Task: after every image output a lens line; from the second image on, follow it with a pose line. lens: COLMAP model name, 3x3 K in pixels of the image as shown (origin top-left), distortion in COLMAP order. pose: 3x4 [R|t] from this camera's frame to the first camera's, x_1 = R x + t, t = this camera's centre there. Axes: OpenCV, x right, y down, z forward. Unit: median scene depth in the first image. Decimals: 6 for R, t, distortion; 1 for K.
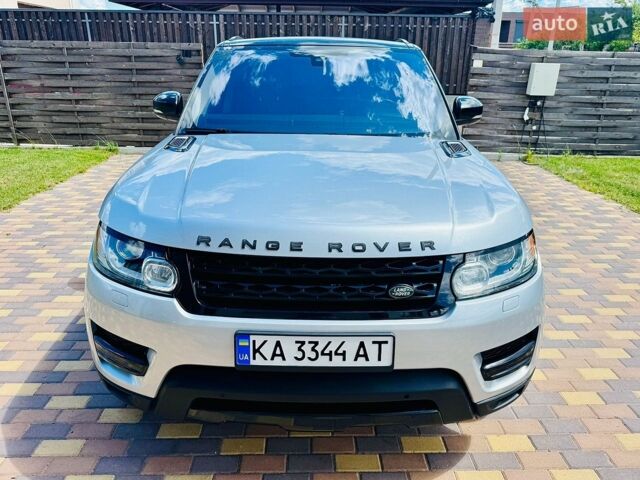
lens RADIAL K [[473.4, 0, 316.7], [0, 473.4, 237.4], [0, 0, 1]] dist [-0.005436, -0.006156]
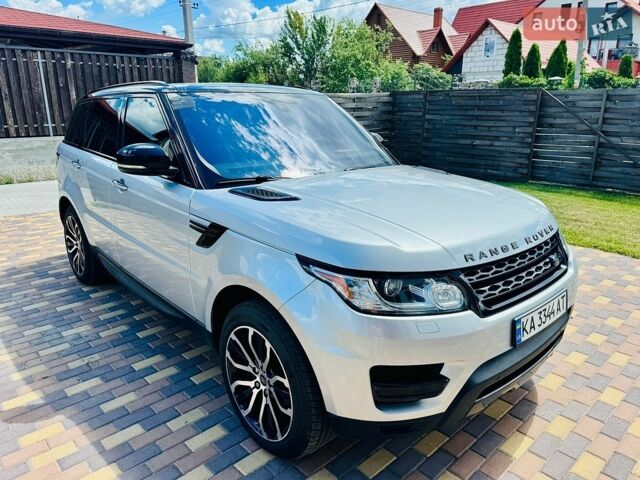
lens RADIAL K [[472.7, 0, 312.8], [0, 472.7, 232.7], [0, 0, 1]] dist [0.074757, -0.090210]
pose [[0.754206, -0.184967, 0.630049, -0.532743], [0.235567, 0.971852, 0.003325, -0.062954], [-0.612929, 0.145911, 0.776549, 0.117843]]
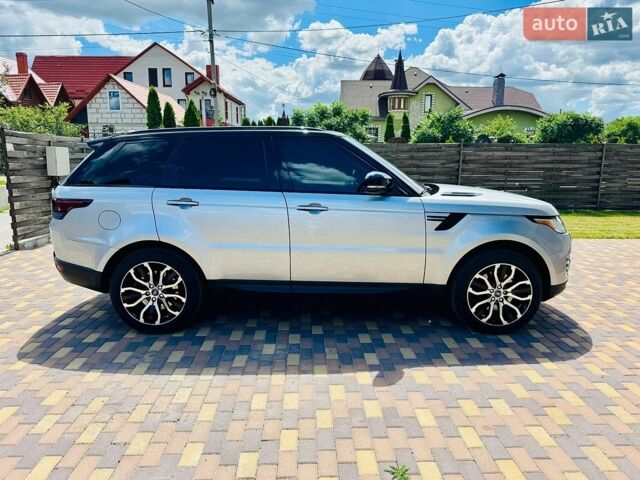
lens RADIAL K [[462.5, 0, 322.0], [0, 462.5, 240.6], [0, 0, 1]] dist [0.105583, -0.160464]
pose [[-0.014750, -0.192259, 0.981233, -1.228583], [0.340769, 0.921624, 0.185702, -0.330951], [-0.940031, 0.337113, 0.051922, 0.904970]]
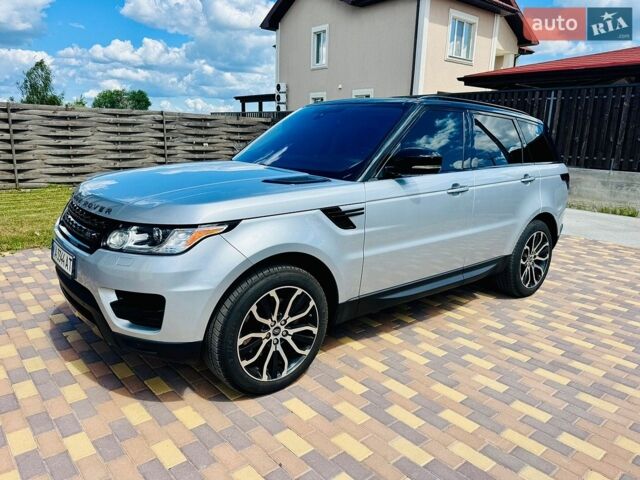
lens RADIAL K [[469.6, 0, 319.2], [0, 469.6, 233.0], [0, 0, 1]] dist [0.062083, -0.080947]
pose [[0.639743, 0.166130, -0.750419, 0.769991], [-0.290304, 0.956265, -0.035788, -0.024767], [0.711654, 0.240745, 0.659992, 0.193538]]
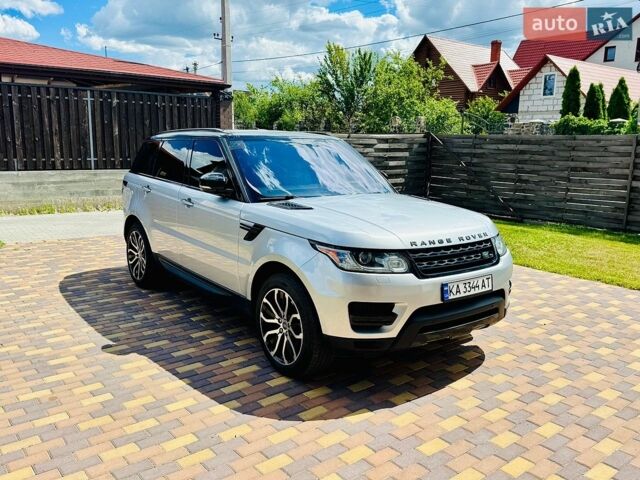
lens RADIAL K [[548.8, 0, 320.0], [0, 548.8, 240.0], [0, 0, 1]] dist [0.154473, -0.238558]
pose [[0.794852, -0.106092, 0.597457, -0.787074], [0.202439, 0.974551, -0.096270, 0.055187], [-0.572039, 0.197469, 0.796102, -0.248158]]
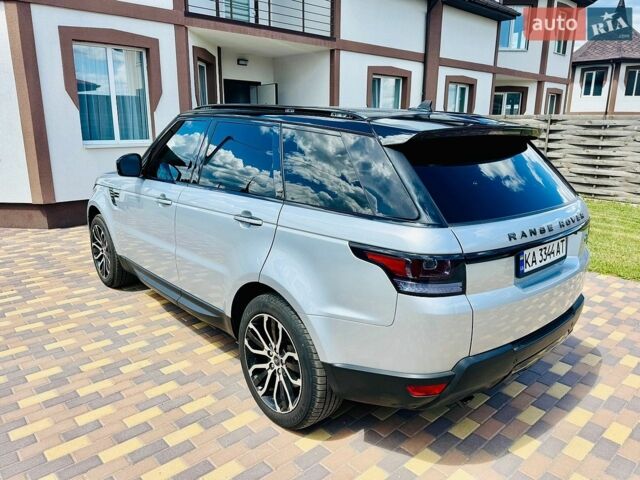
lens RADIAL K [[469.6, 0, 319.2], [0, 469.6, 233.0], [0, 0, 1]] dist [0.062083, -0.080947]
pose [[-0.753082, 0.130793, -0.644796, 0.607871], [-0.248429, 0.850961, 0.462762, -0.640568], [0.609222, 0.508683, -0.608351, 1.698066]]
